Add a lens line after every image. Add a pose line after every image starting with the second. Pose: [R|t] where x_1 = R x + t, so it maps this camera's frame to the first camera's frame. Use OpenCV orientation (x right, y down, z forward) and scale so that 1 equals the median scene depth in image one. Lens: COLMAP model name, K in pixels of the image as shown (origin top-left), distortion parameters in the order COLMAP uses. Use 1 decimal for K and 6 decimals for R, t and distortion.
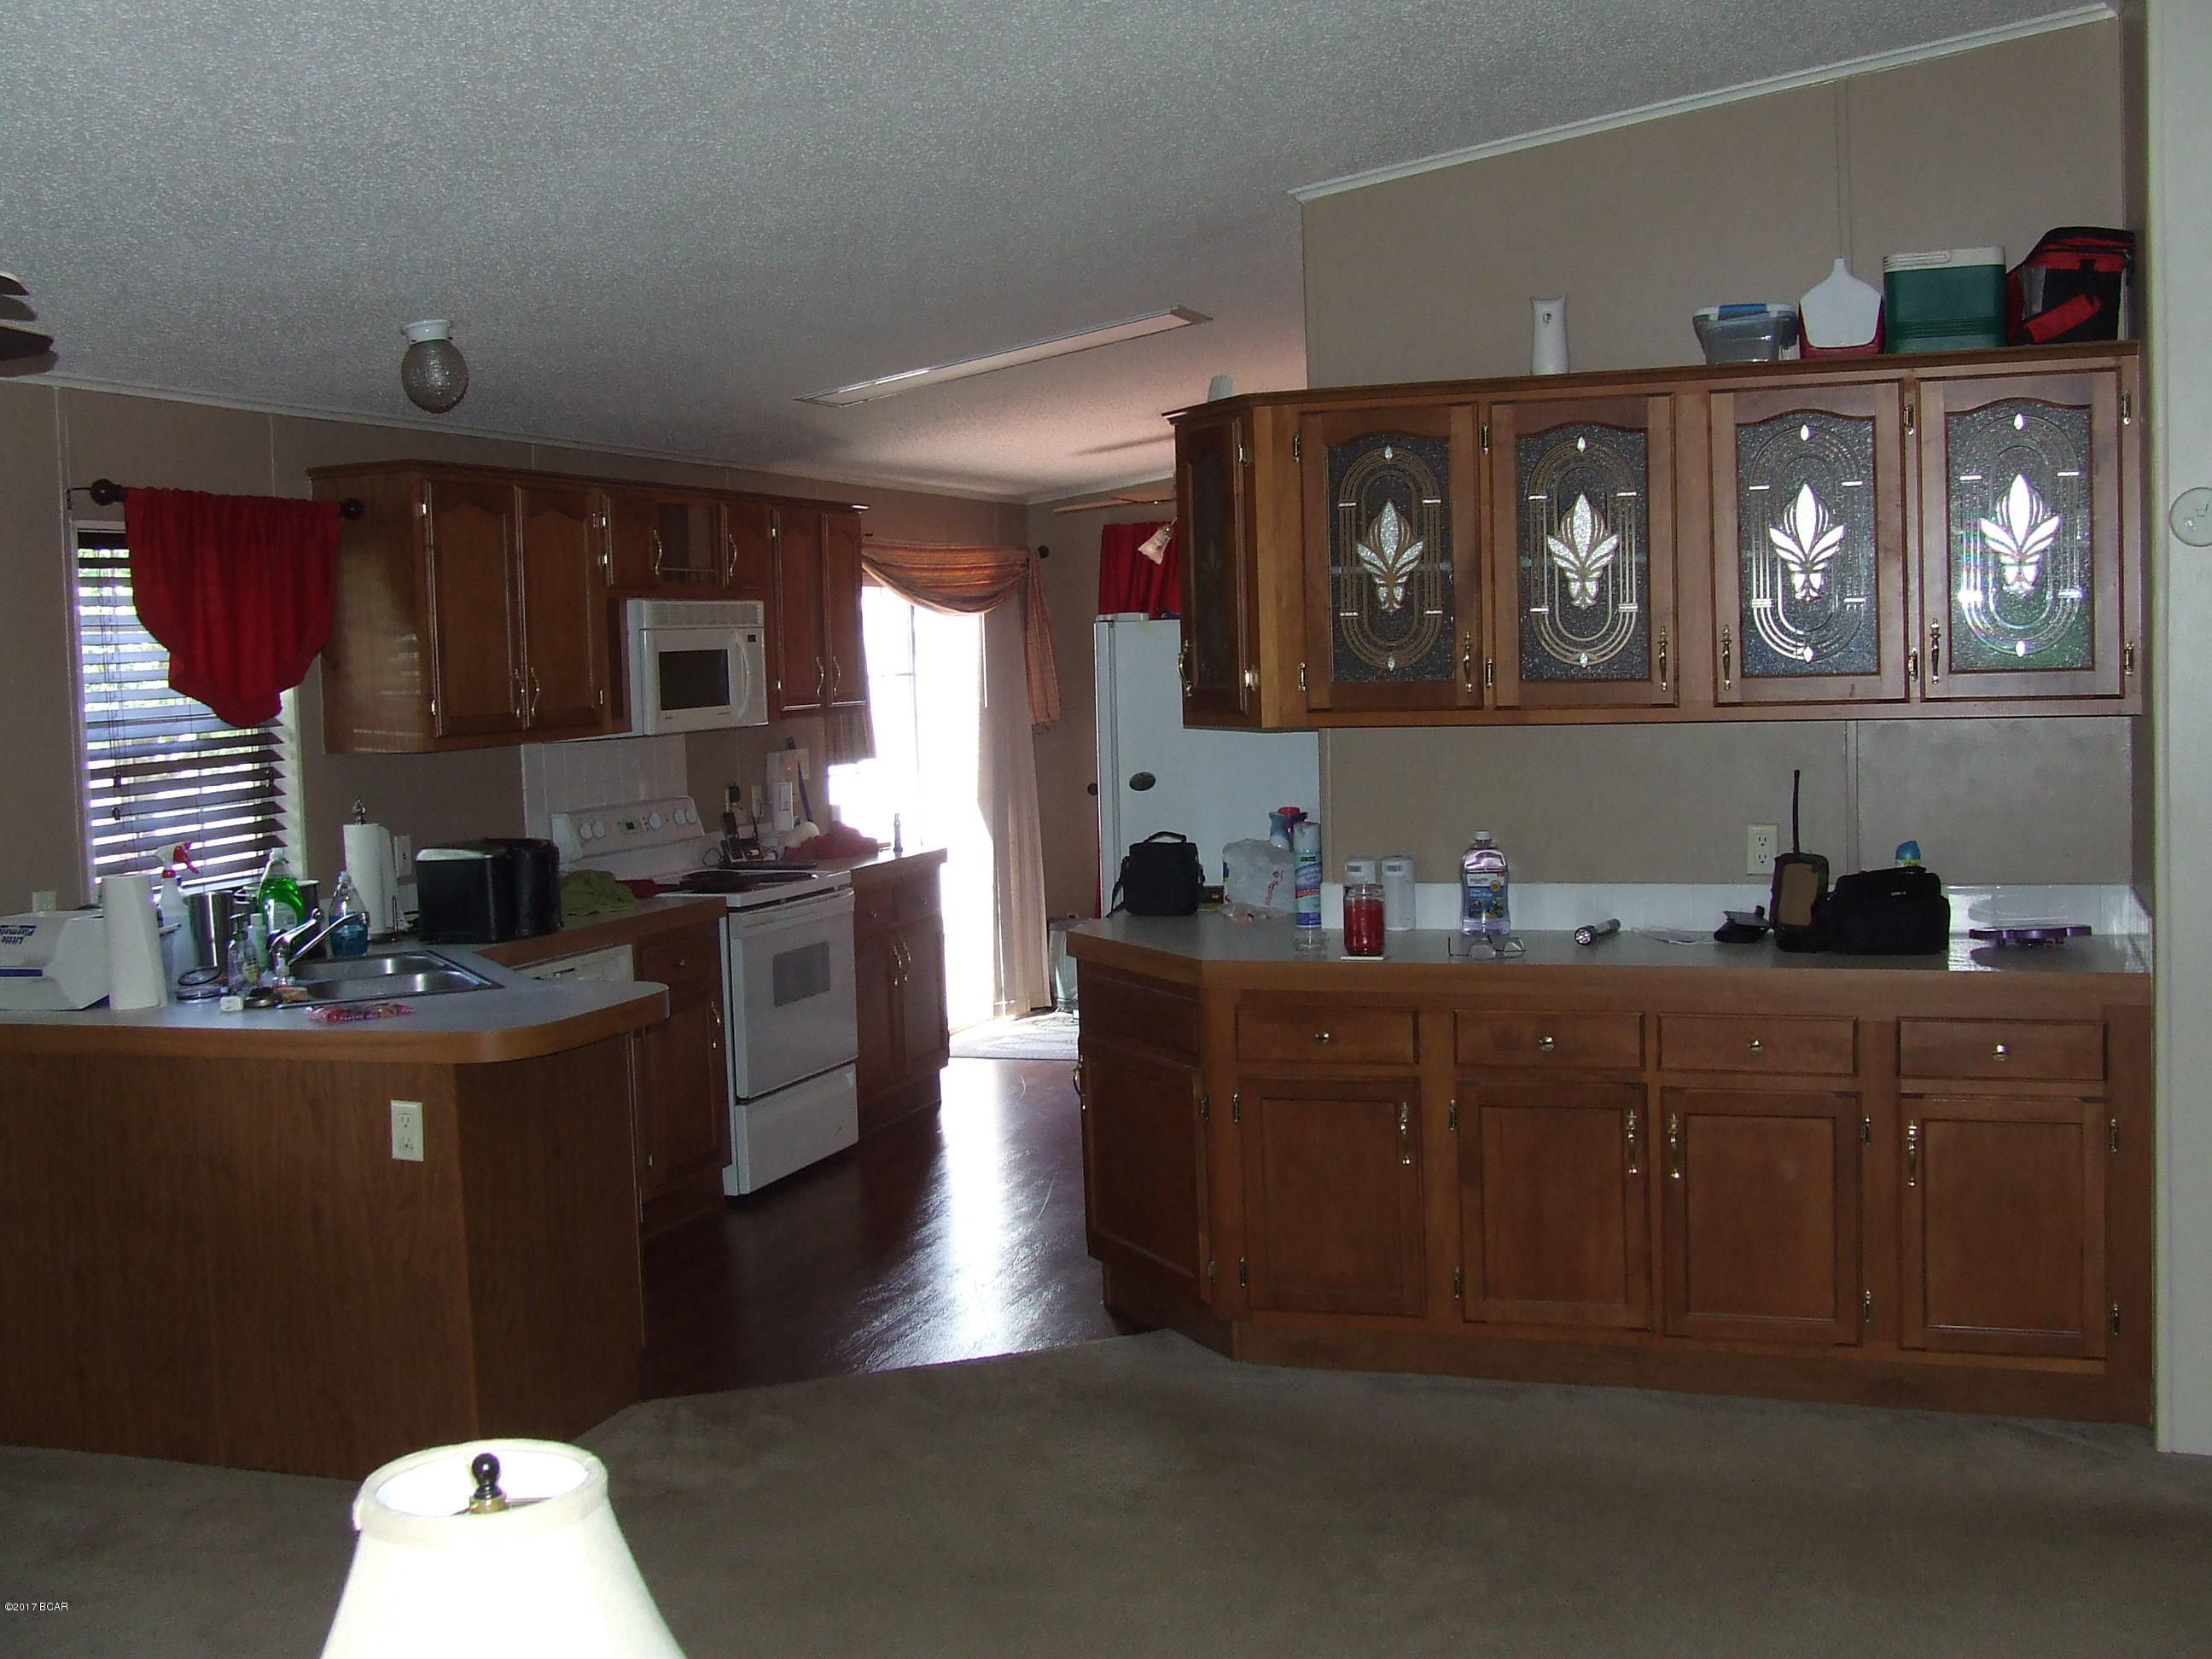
lens RADIAL K [[2447.1, 0, 1108.2], [0, 2447.1, 825.2], [0, 0, 1]] dist [-0.080284, -0.032309]
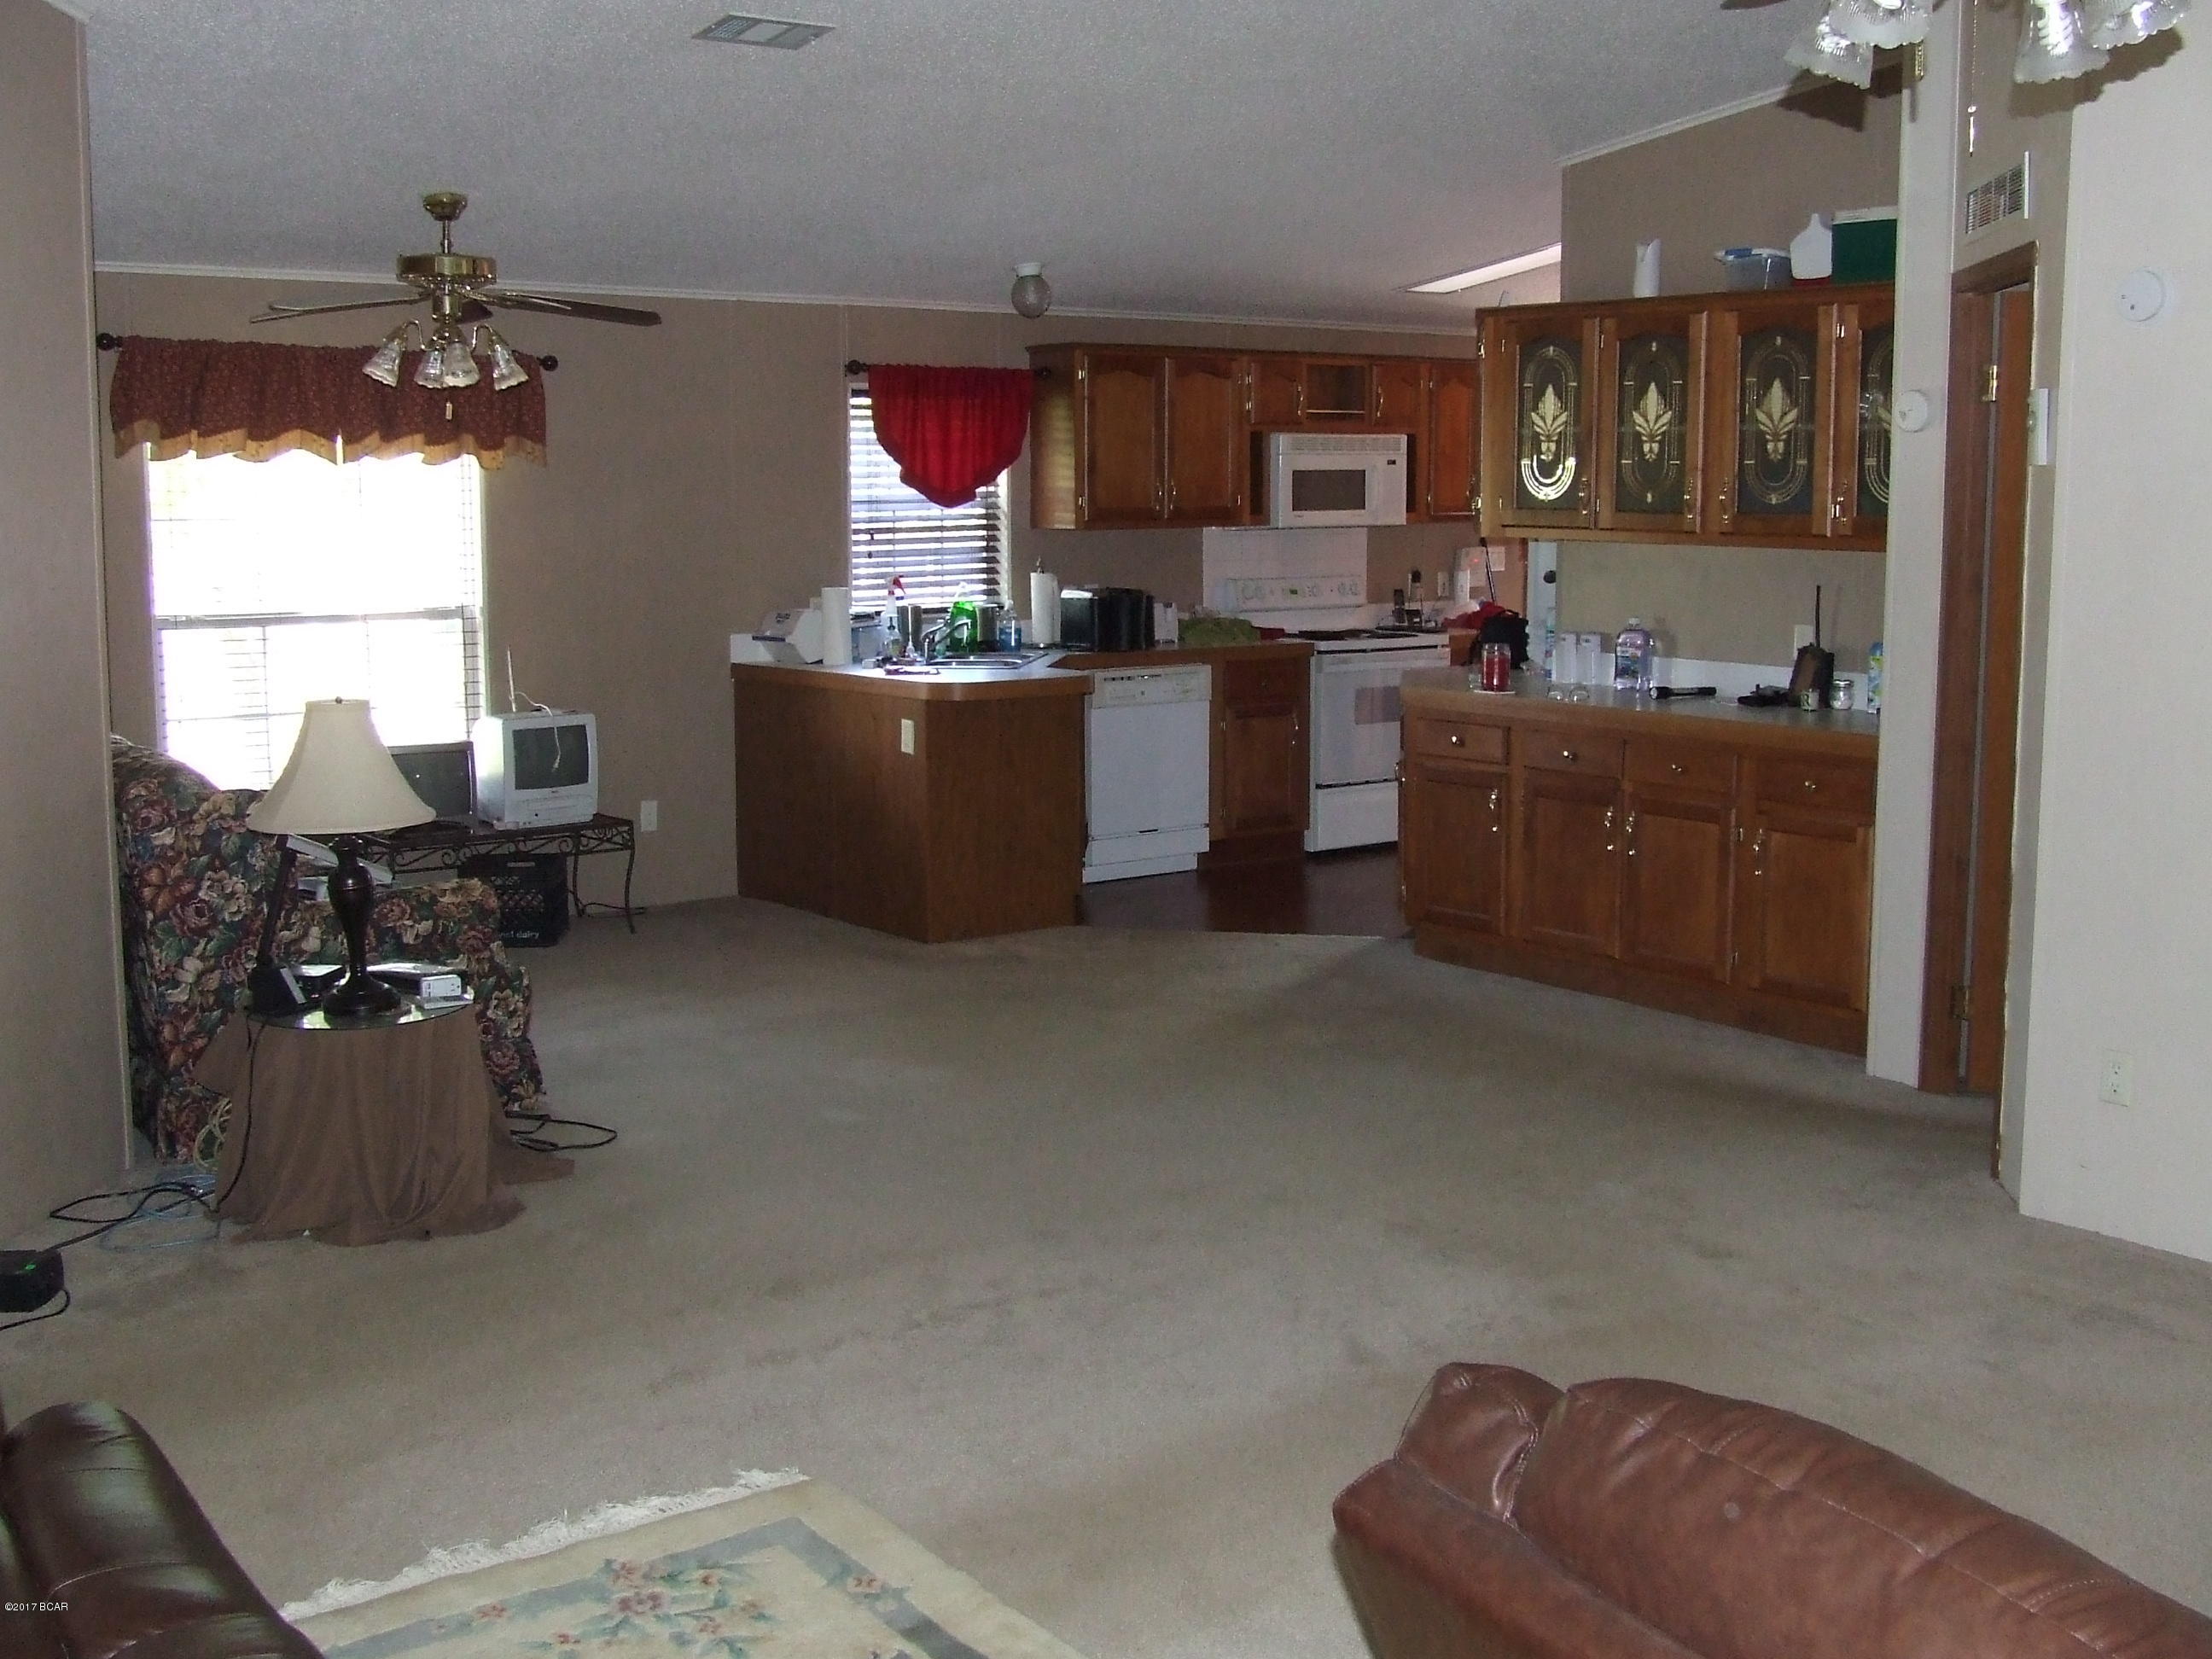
lens RADIAL K [[2452.0, 0, 1094.6], [0, 2452.0, 783.1], [0, 0, 1]] dist [-0.098818, 0.136256]
pose [[0.834424, 0.100420, -0.541897, 0.663331], [-0.066581, 0.994426, 0.081757, 0.003011], [0.547087, -0.032140, 0.836459, -0.354321]]
